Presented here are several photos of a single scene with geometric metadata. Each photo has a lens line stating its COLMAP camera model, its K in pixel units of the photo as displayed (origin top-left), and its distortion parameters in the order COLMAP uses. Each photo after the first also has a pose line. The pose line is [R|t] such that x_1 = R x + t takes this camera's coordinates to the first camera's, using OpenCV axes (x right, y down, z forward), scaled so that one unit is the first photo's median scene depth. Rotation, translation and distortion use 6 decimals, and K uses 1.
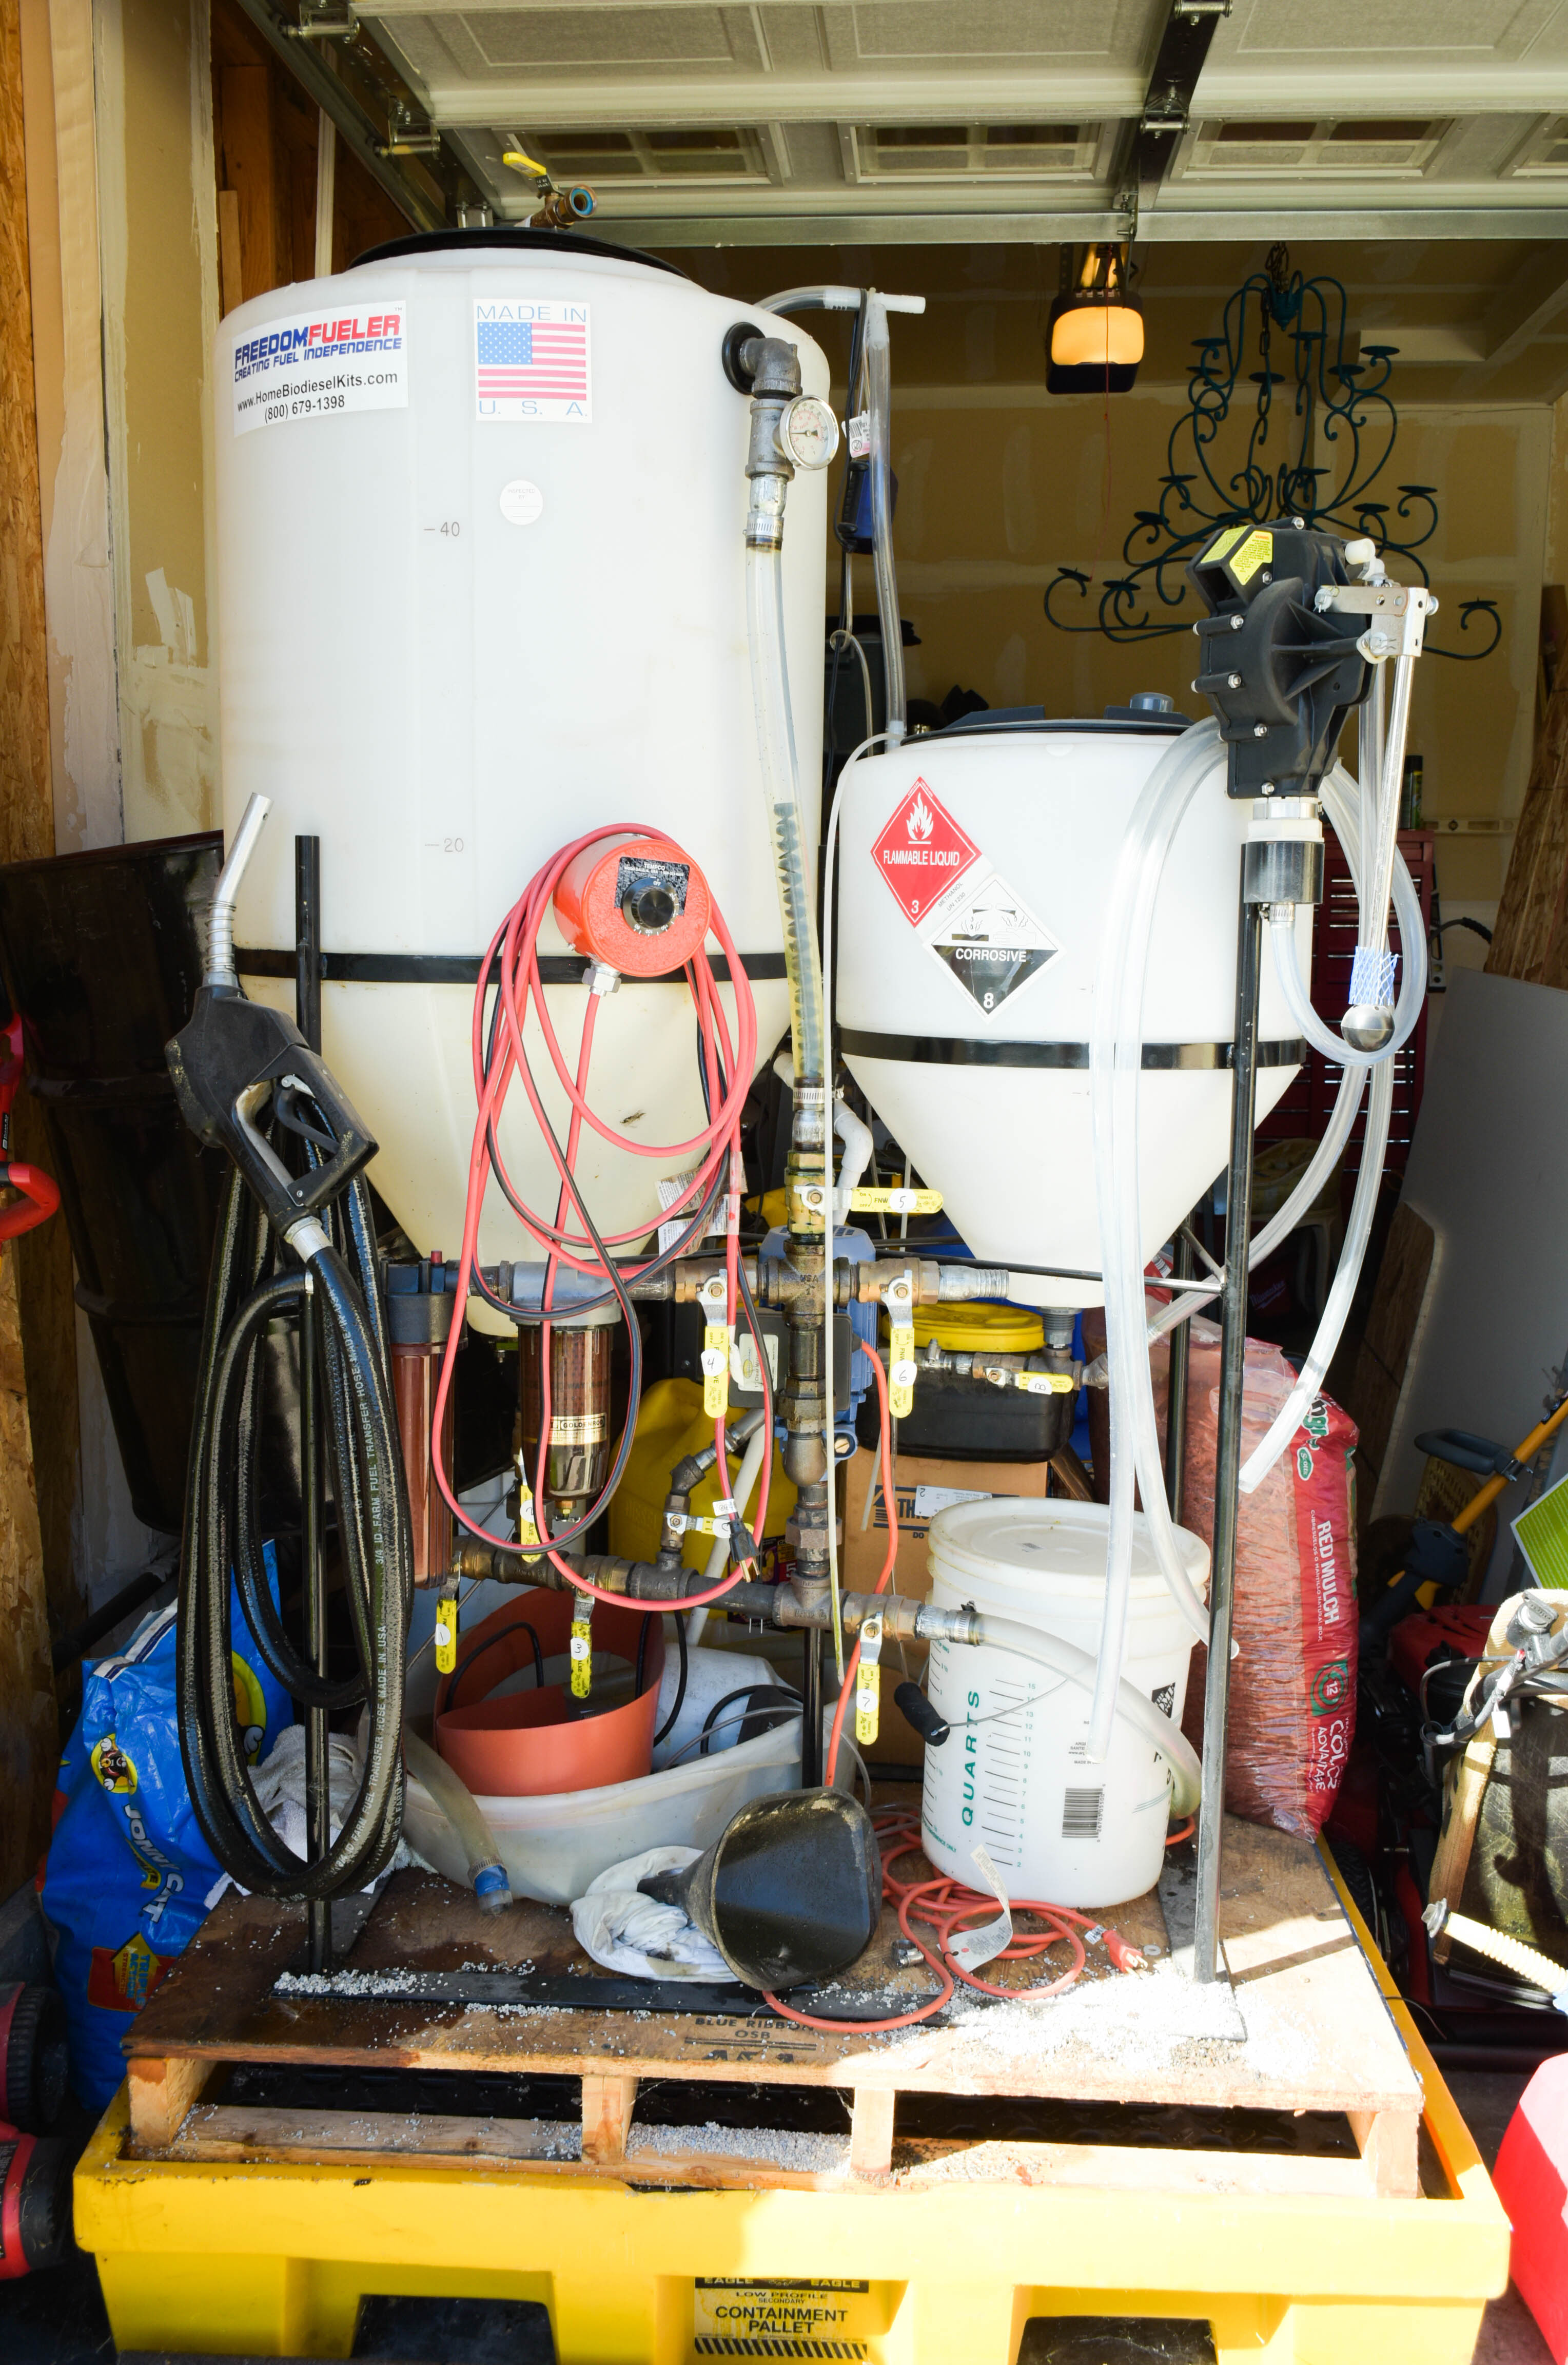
lens RADIAL K [[2018.0, 0, 788.0], [0, 2018.0, 1183.7], [0, 0, 1]] dist [-0.014316, -0.012975]
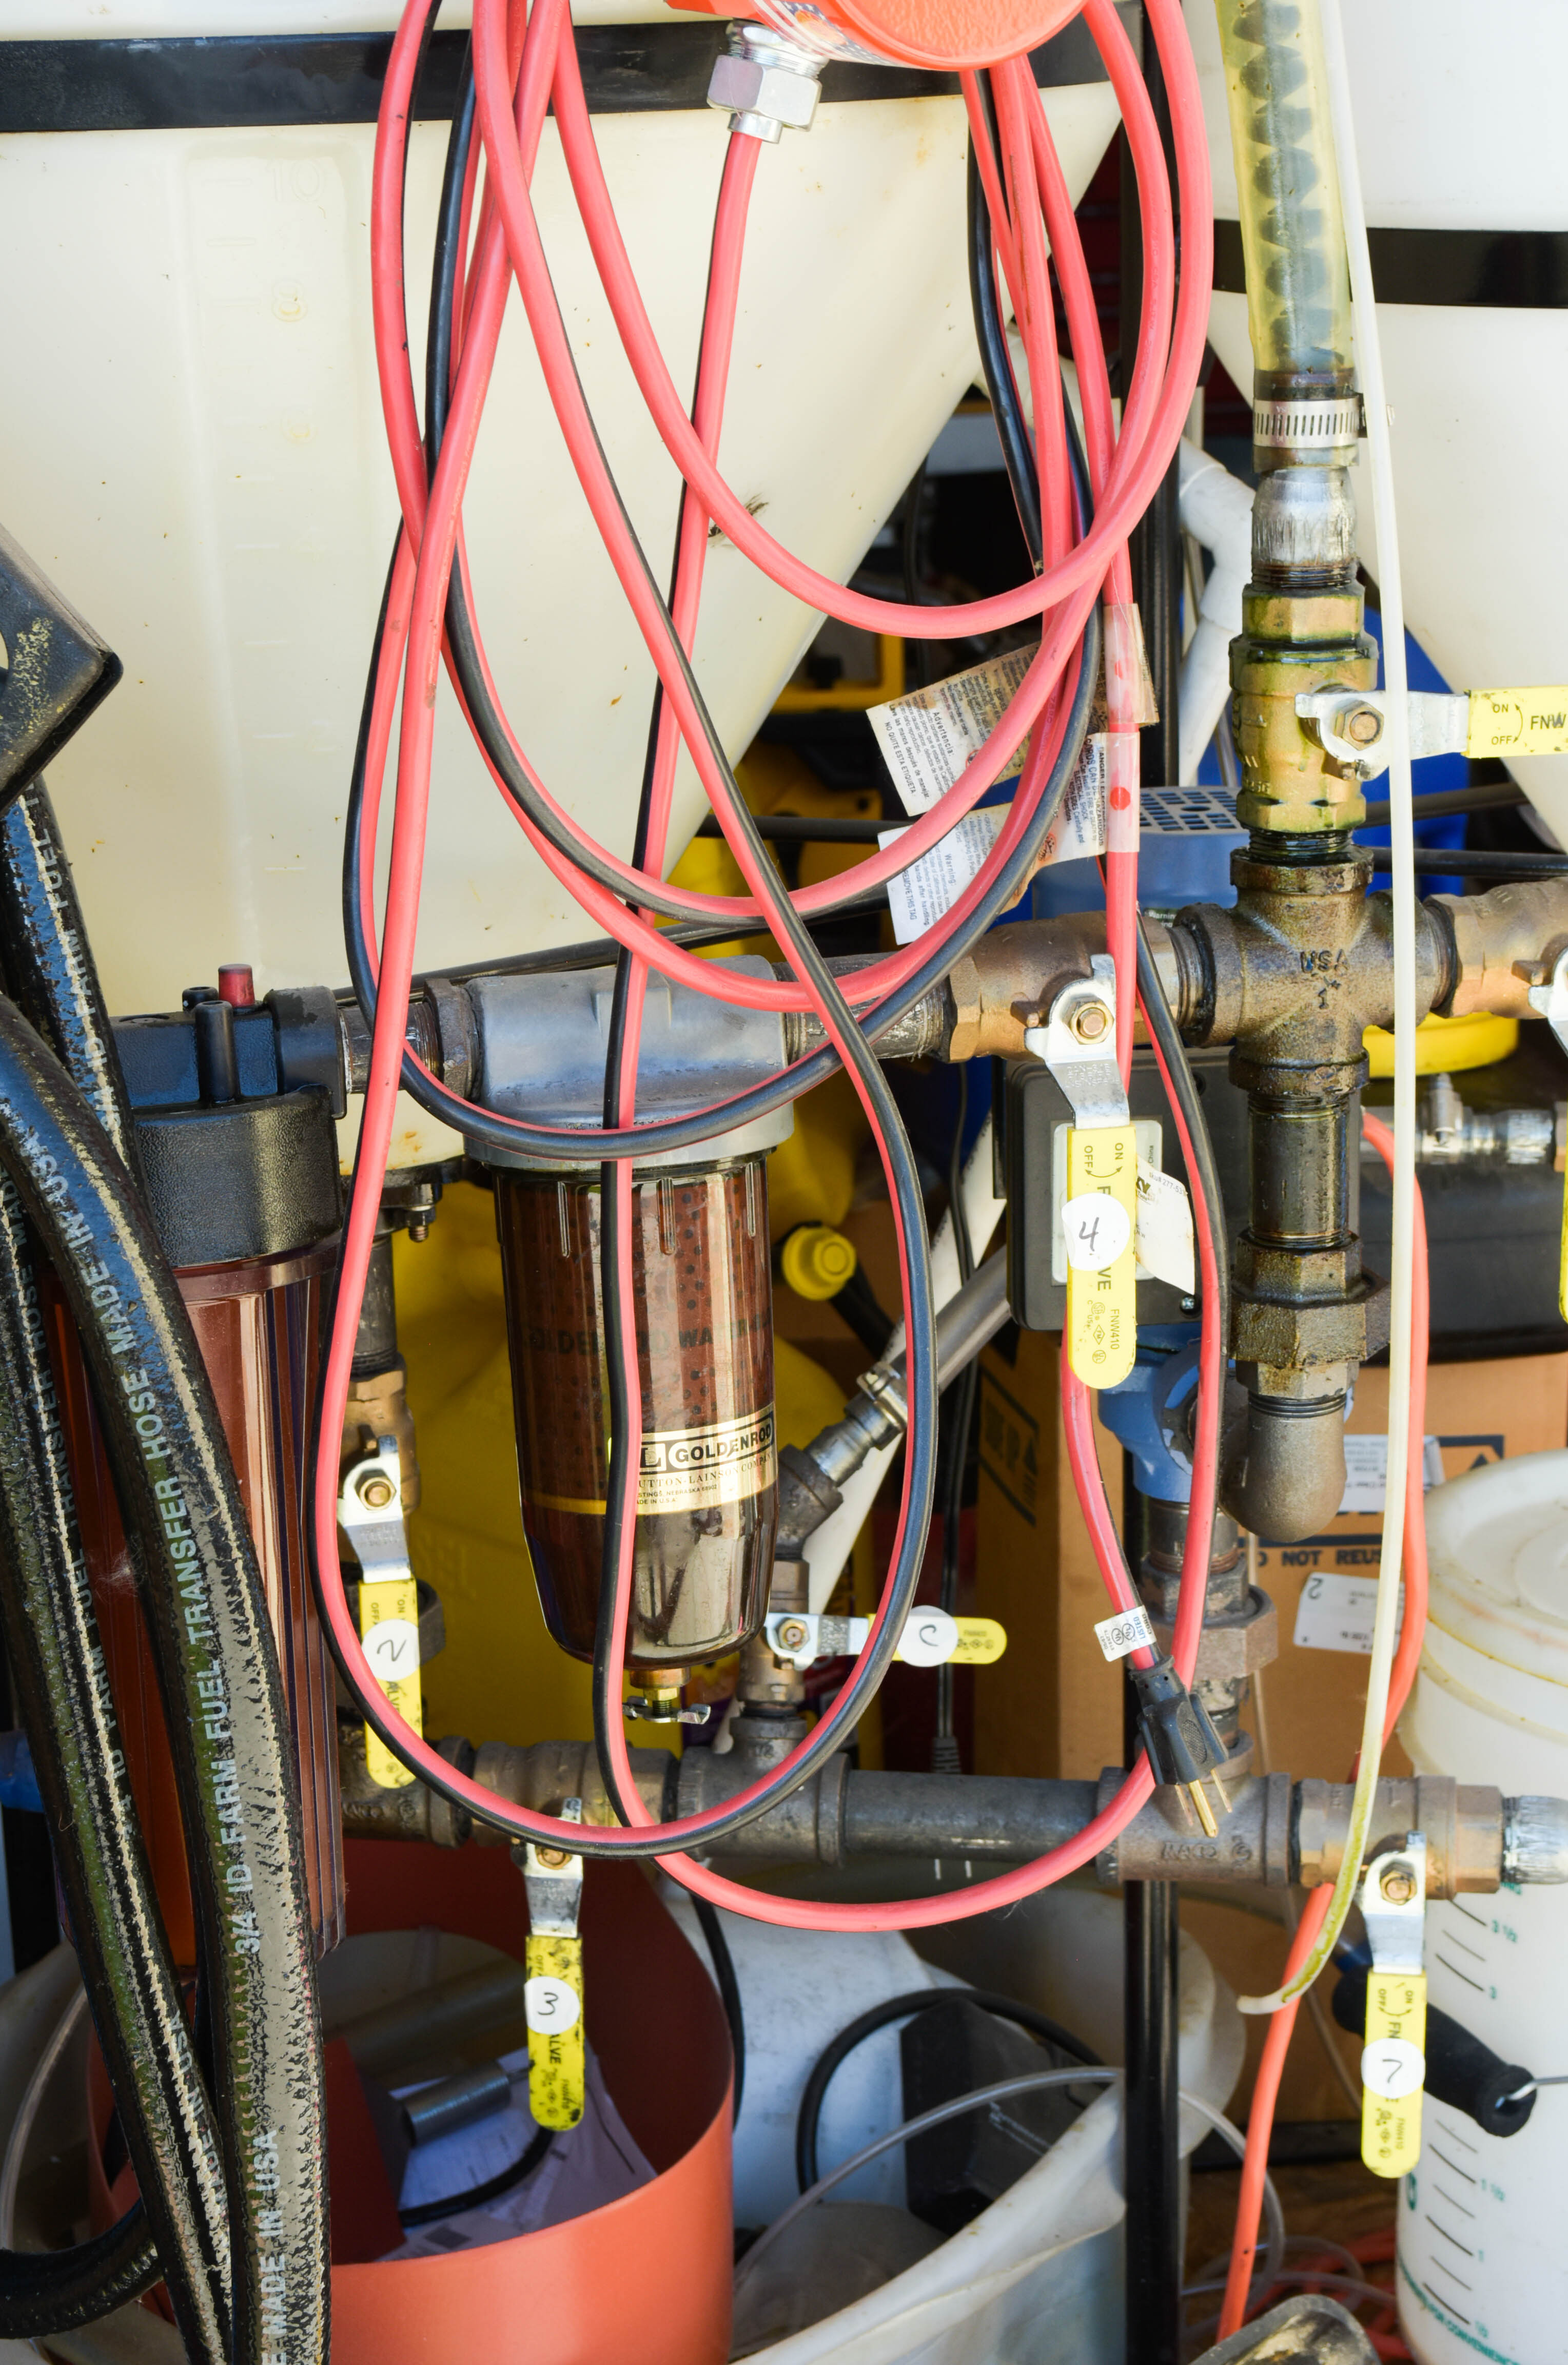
lens RADIAL K [[4210.0, 0, 797.7], [0, 4210.0, 1190.3], [0, 0, 1]] dist [-0.031909, 0.000000]
pose [[0.978972, -0.088668, 0.183719, -0.212316], [0.062113, 0.987396, 0.145570, -0.024440], [-0.194311, -0.131098, 0.972140, 0.313353]]
